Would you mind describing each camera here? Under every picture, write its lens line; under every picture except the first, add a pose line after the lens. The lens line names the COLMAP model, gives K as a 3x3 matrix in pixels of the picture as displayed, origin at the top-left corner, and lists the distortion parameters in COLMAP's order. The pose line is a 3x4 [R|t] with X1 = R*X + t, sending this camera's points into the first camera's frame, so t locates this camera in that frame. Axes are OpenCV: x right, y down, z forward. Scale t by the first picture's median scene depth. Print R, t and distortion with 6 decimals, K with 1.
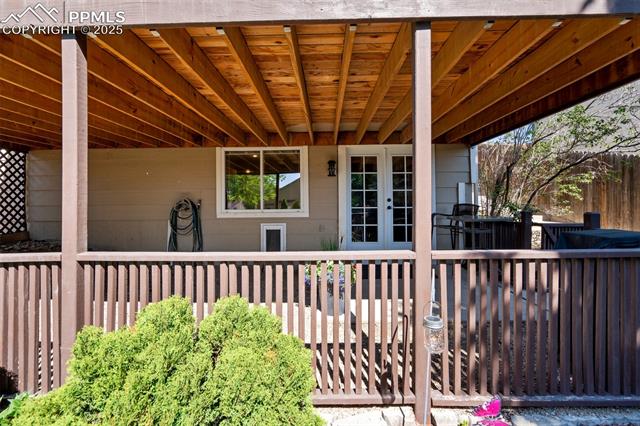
lens RADIAL K [[298.3, 0, 319.8], [0, 298.3, 194.5], [0, 0, 1]] dist [-0.000230, -0.000123]
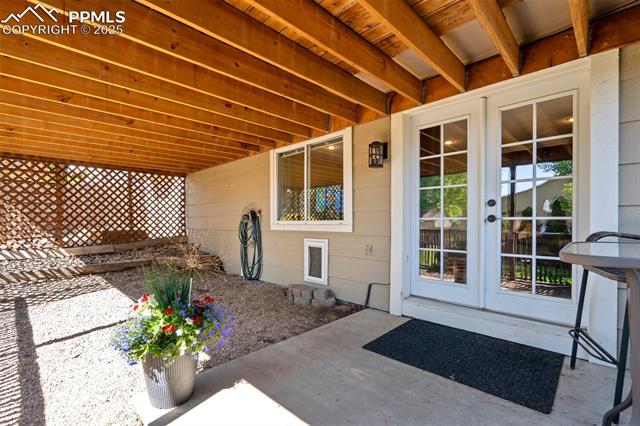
lens RADIAL K [[288.9, 0, 318.9], [0, 288.9, 222.0], [0, 0, 1]] dist [0.000866, 0.000018]
pose [[0.726492, 0.008987, -0.687116, 0.356570], [-0.001898, 0.999937, 0.011071, 0.045639], [0.687172, -0.006739, 0.726463, 0.470870]]
